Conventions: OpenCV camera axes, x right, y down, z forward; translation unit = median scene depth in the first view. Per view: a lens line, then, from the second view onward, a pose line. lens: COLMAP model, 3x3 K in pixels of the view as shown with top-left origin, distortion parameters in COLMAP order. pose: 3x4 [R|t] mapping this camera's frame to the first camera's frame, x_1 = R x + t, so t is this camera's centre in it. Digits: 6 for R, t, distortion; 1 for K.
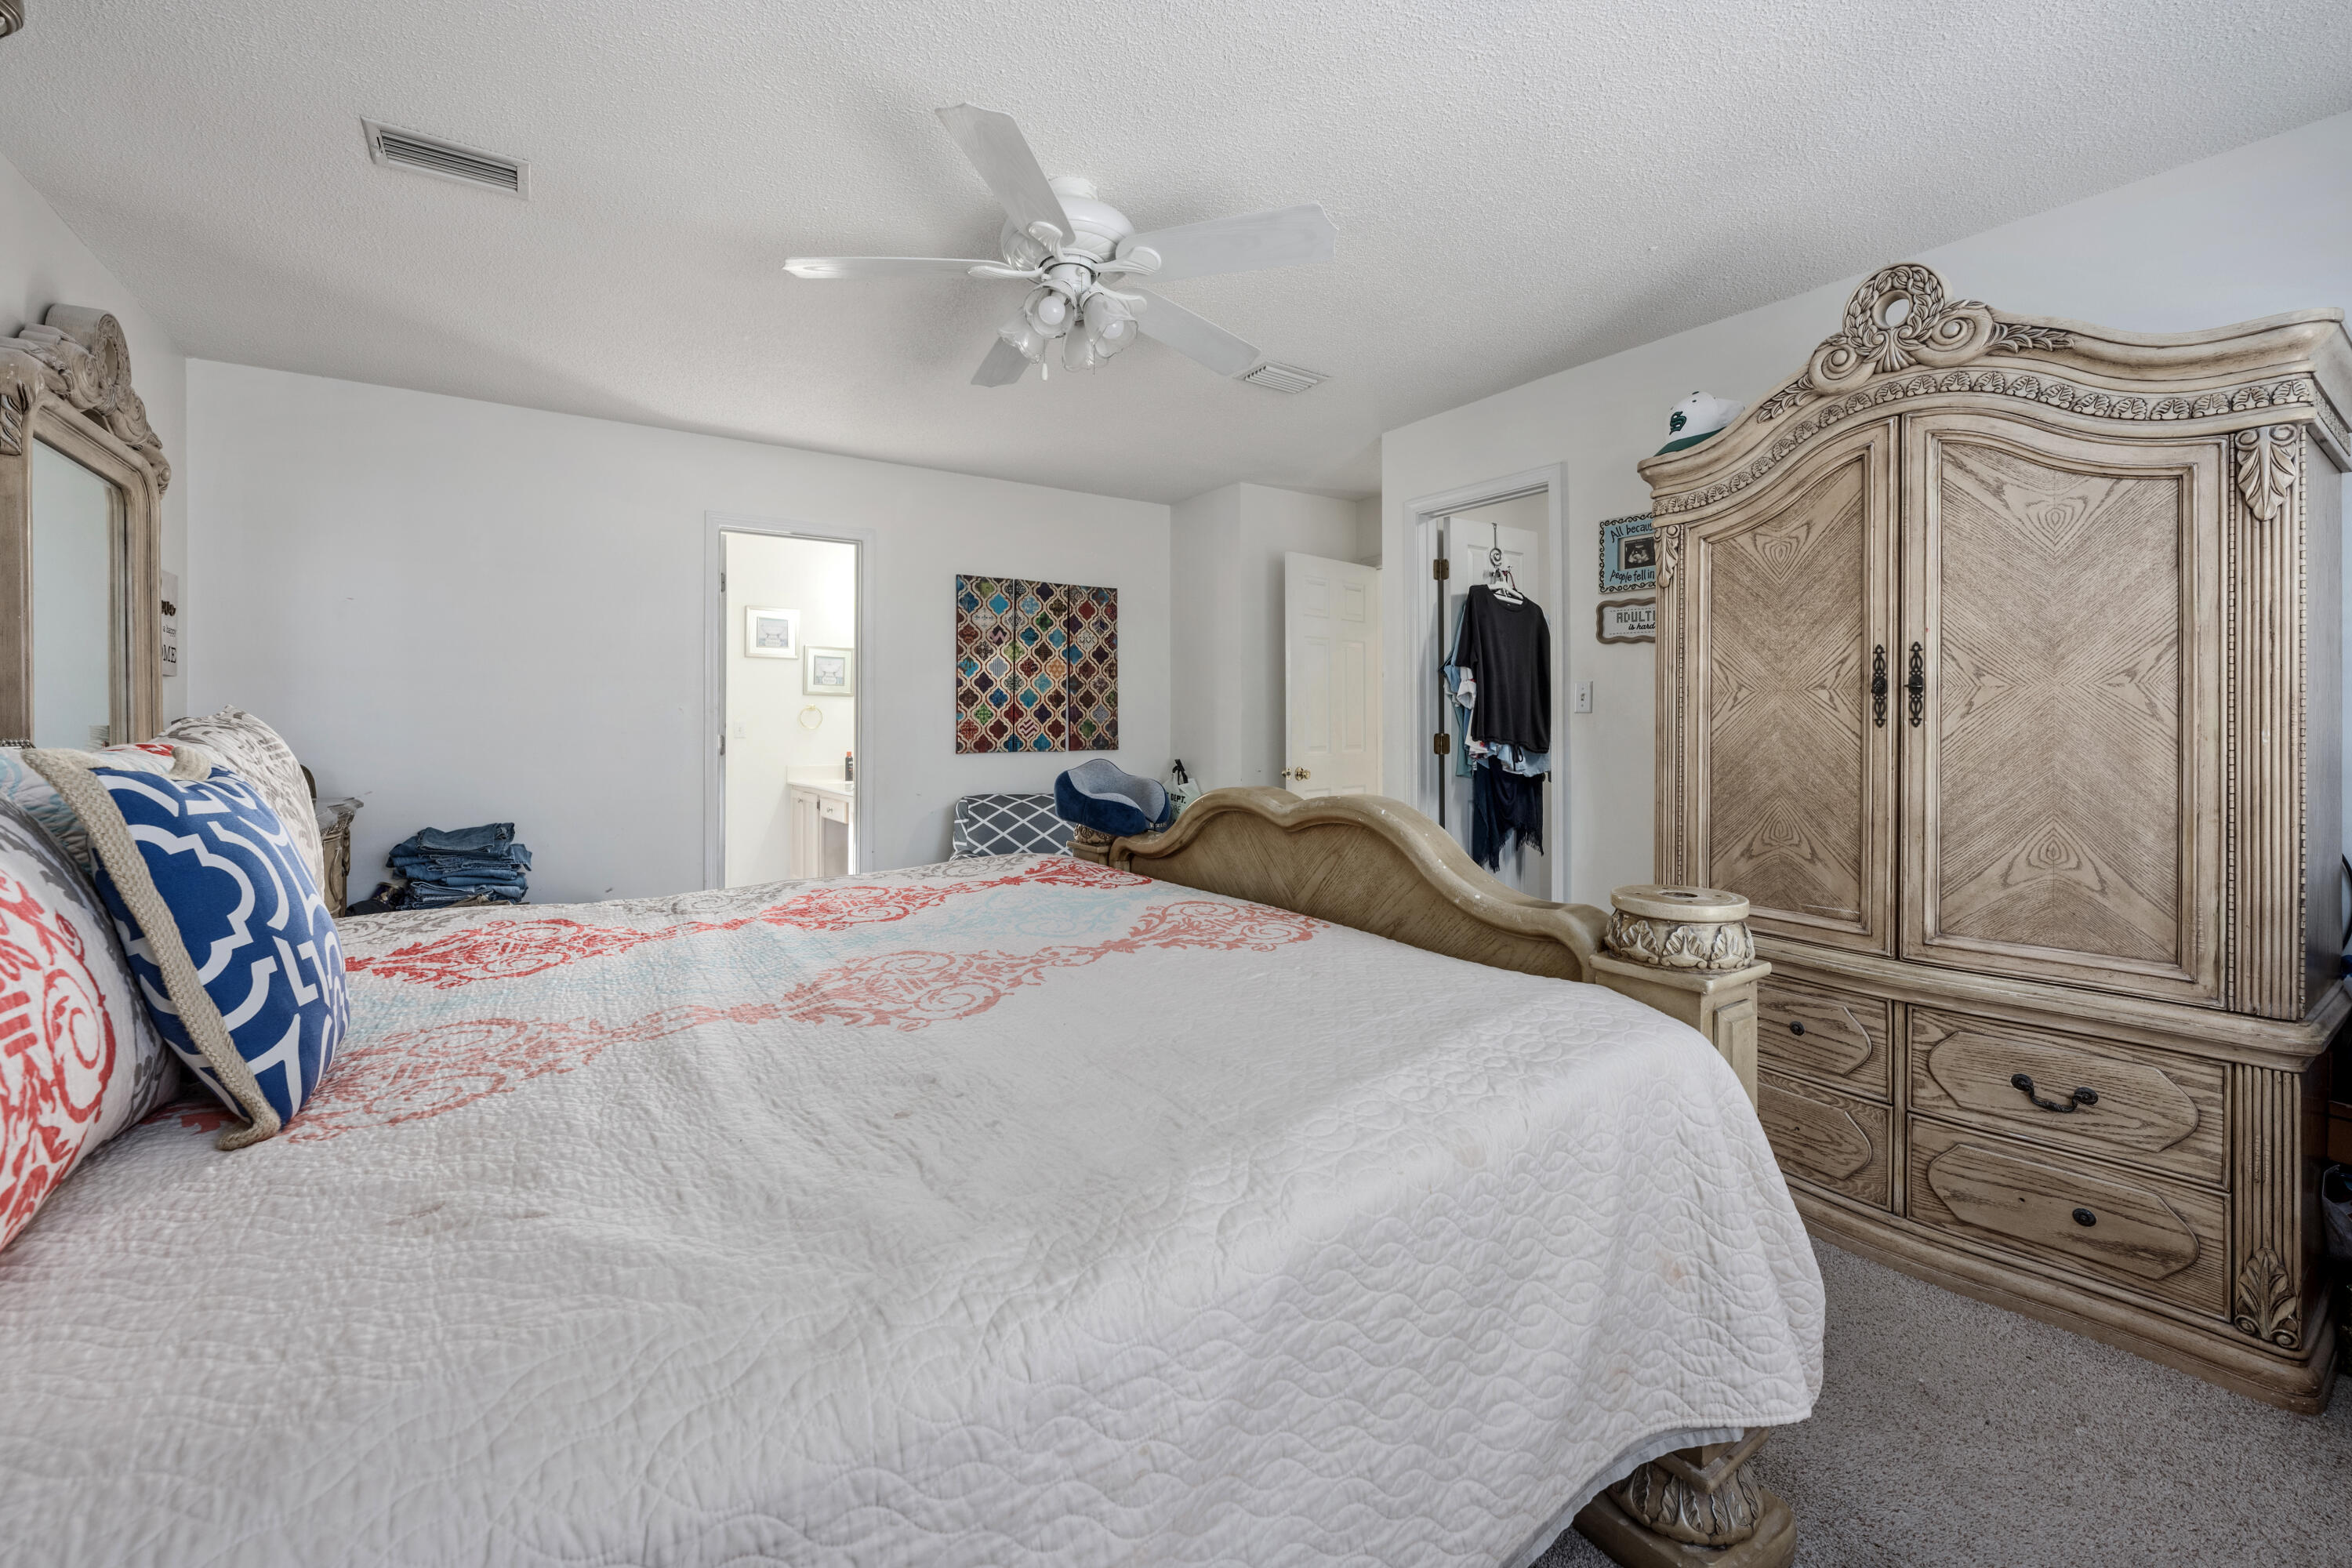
lens RADIAL K [[960.6, 0, 1175.2], [0, 960.6, 730.3], [0, 0, 1]] dist [-0.002096, 0.000167]
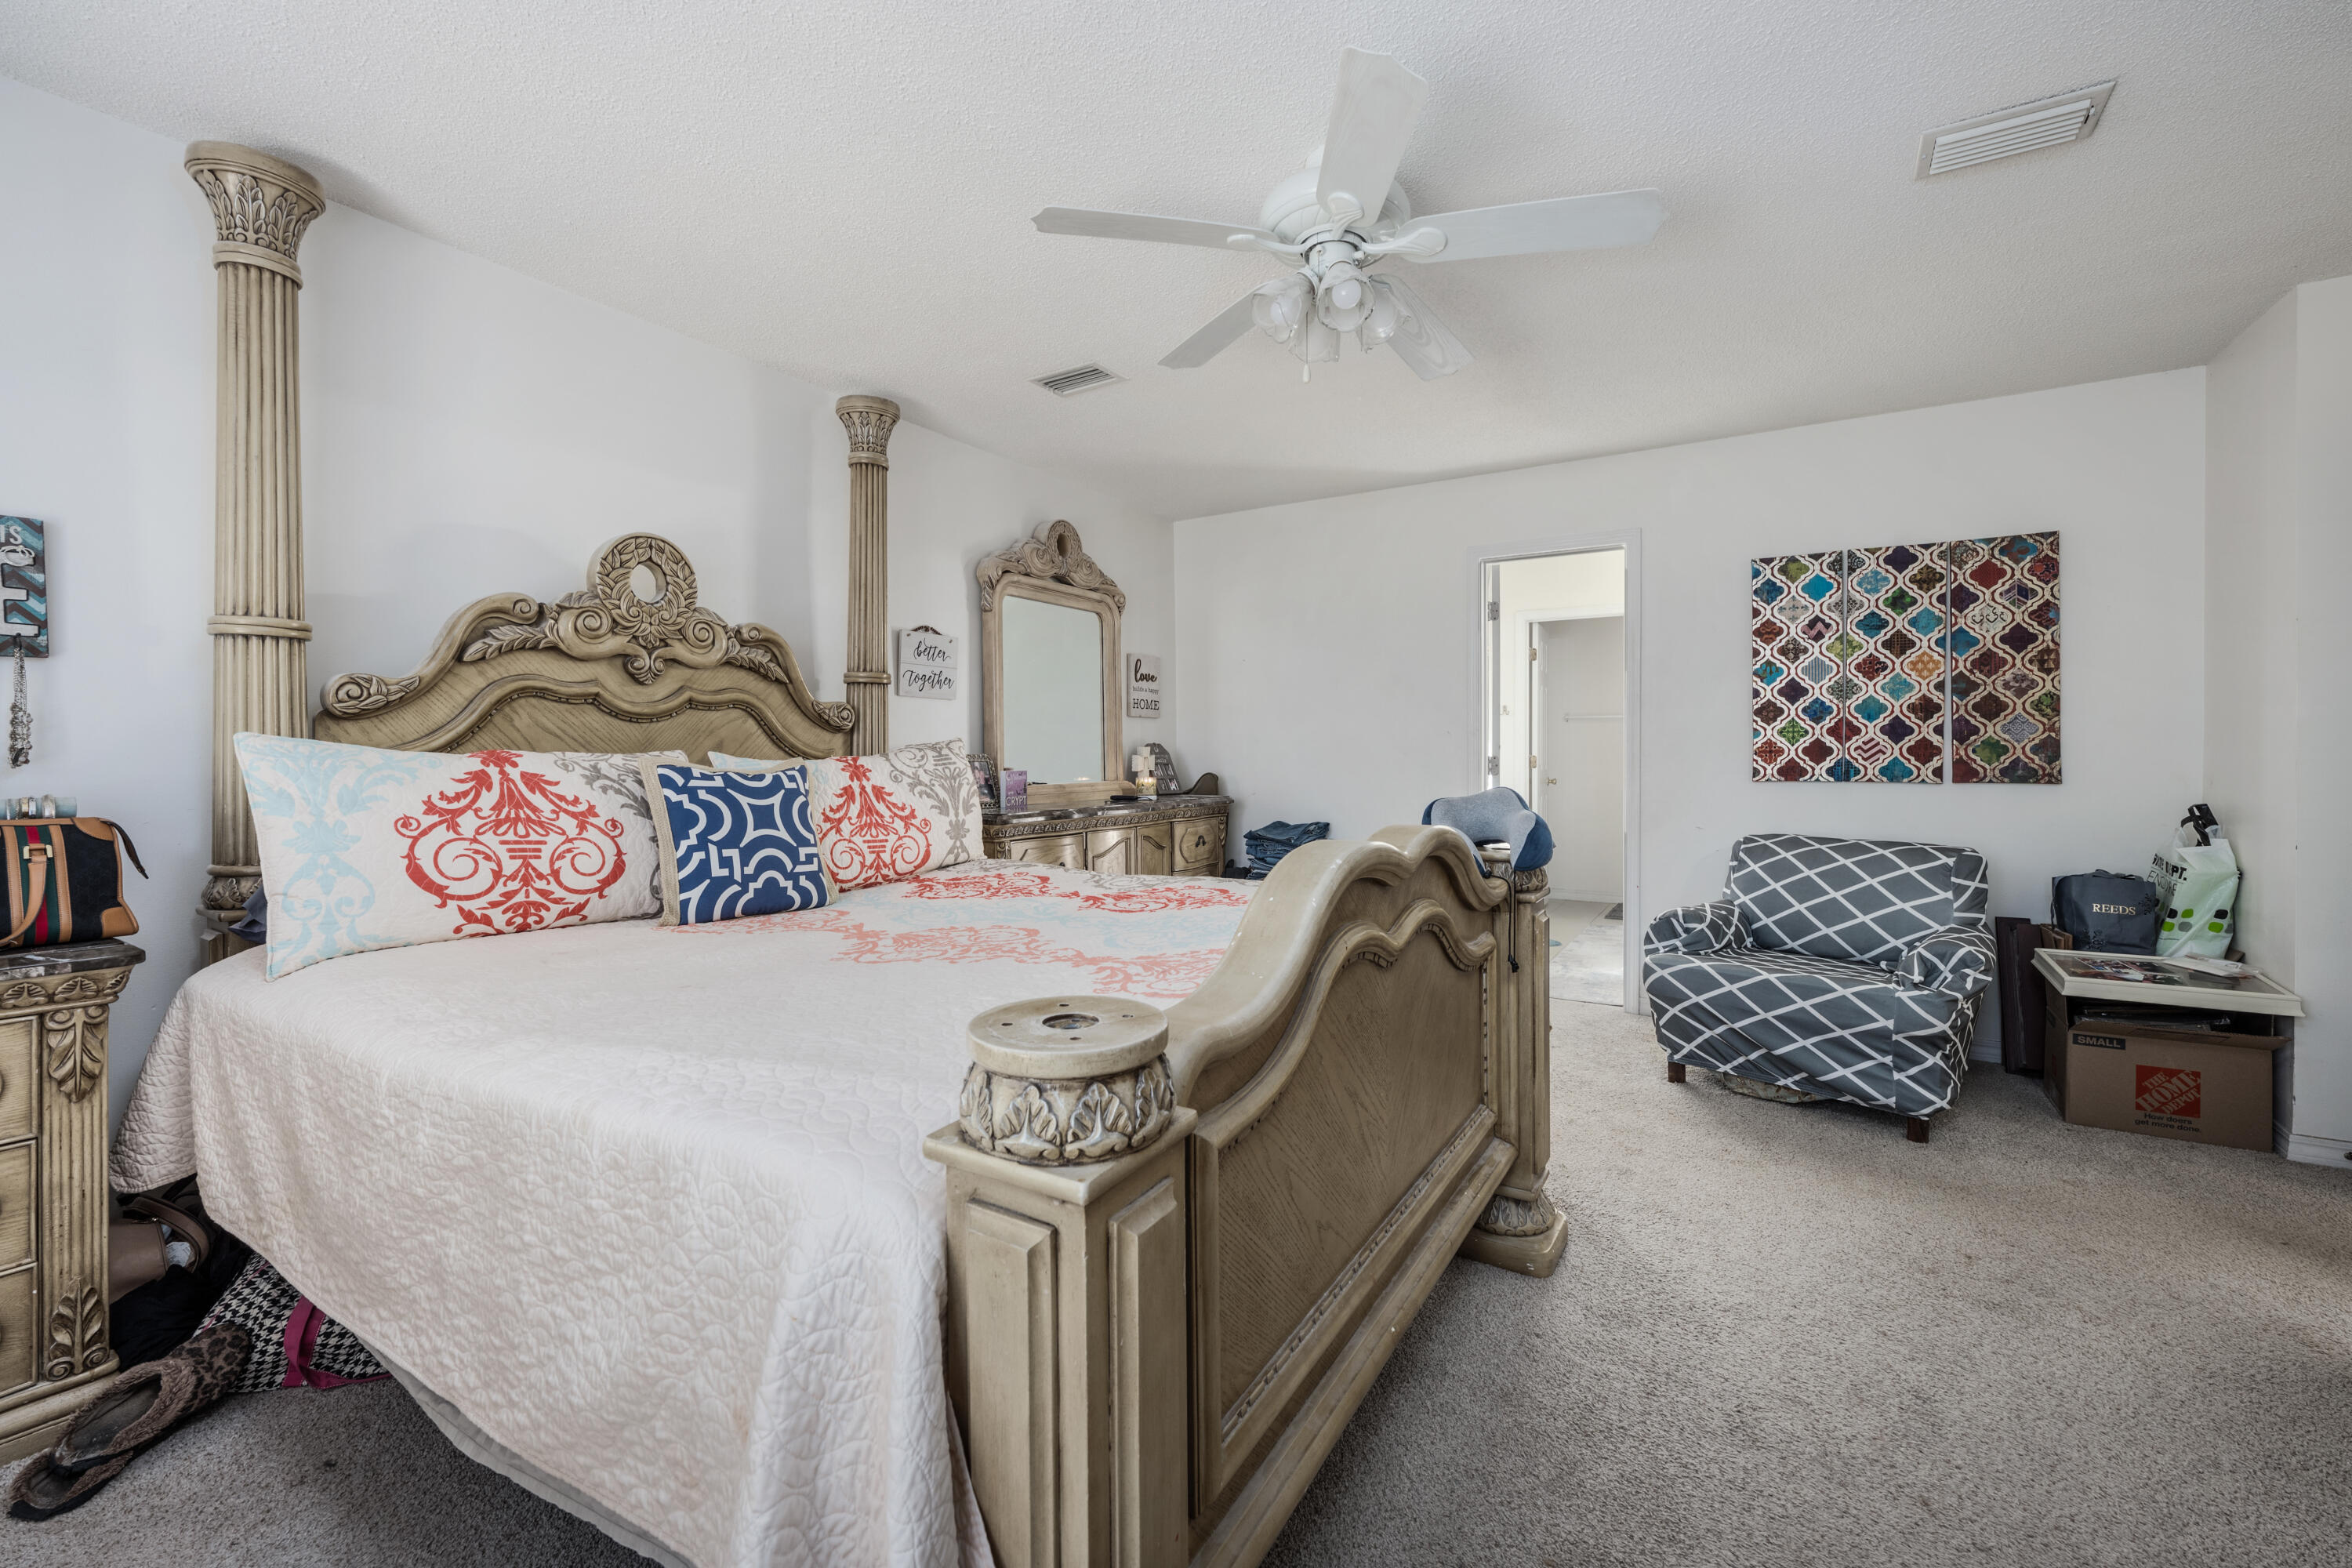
lens RADIAL K [[960.6, 0, 1175.2], [0, 960.6, 730.3], [0, 0, 1]] dist [-0.002096, 0.000167]
pose [[0.408560, -0.017683, -0.912560, 0.301990], [-0.003727, 0.999772, -0.021041, 0.000081], [0.912724, 0.011997, 0.408401, 0.223399]]
